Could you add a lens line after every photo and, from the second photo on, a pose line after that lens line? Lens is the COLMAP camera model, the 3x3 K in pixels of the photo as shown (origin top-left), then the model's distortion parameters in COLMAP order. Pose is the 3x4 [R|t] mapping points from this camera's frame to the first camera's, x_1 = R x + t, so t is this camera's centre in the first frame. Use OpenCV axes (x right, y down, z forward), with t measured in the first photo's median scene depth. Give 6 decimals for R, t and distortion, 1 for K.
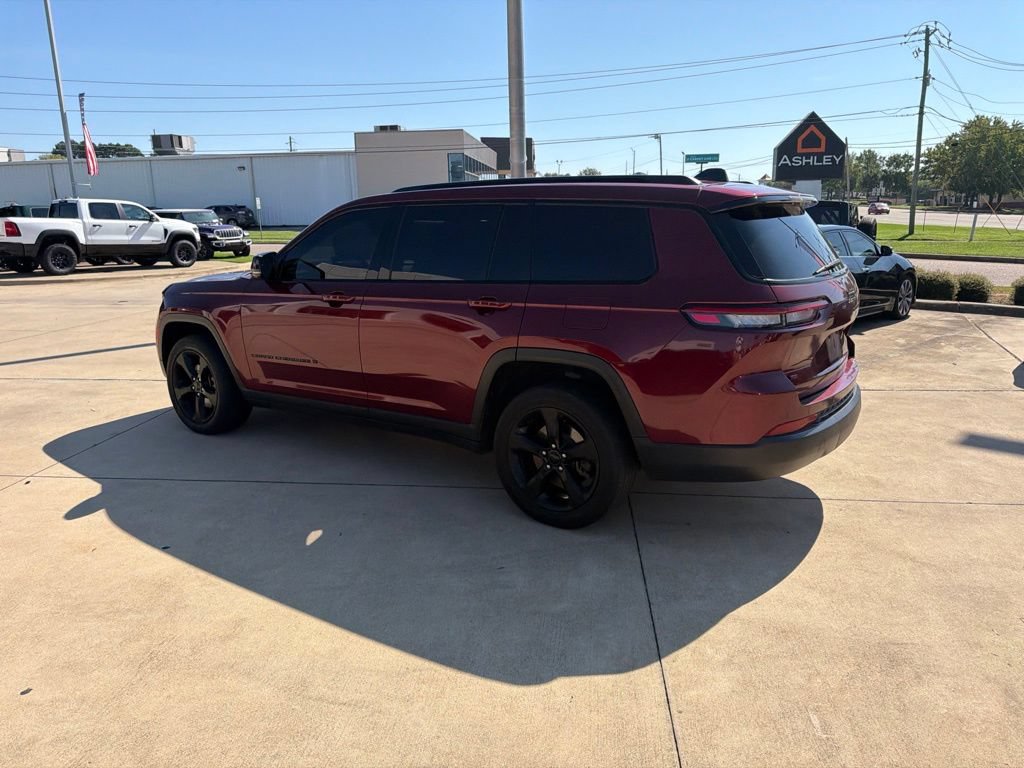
lens RADIAL K [[725.8, 0, 508.1], [0, 725.8, 378.1], [0, 0, 1]] dist [0.021608, -0.028053]
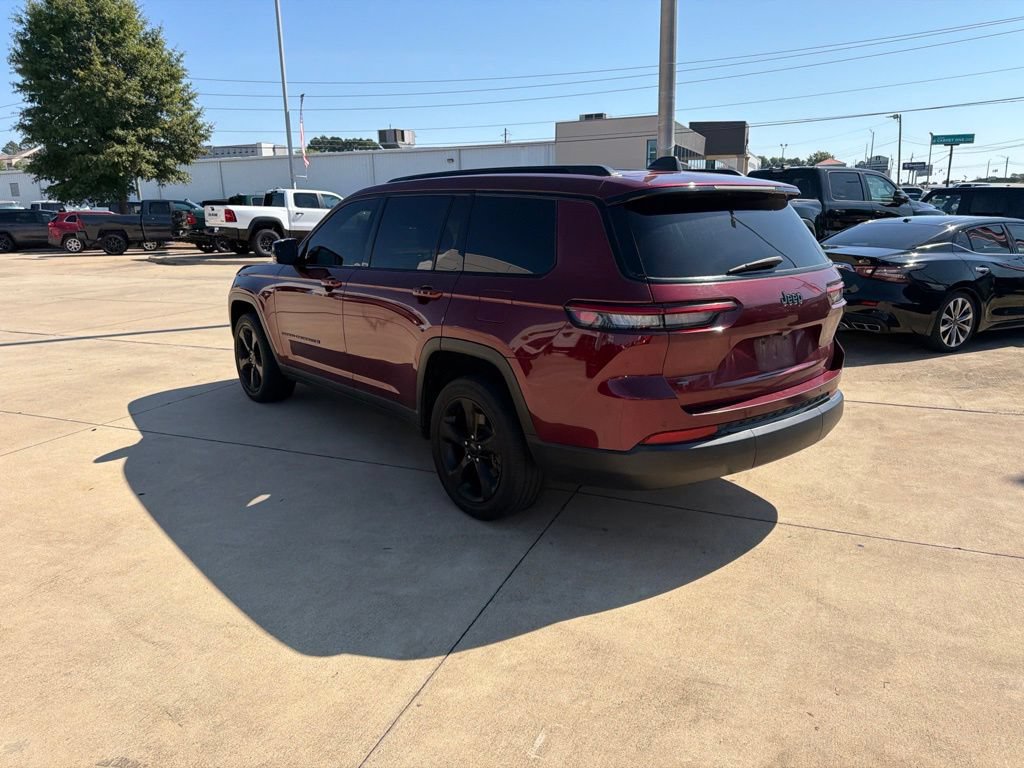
lens RADIAL K [[725.8, 0, 511.1], [0, 725.8, 385.6], [0, 0, 1]] dist [0.021608, -0.028053]
pose [[0.959466, 0.069777, -0.273050, 0.303243], [-0.063158, 0.997459, 0.032968, -0.011106], [0.274656, -0.014386, 0.961435, 0.038413]]
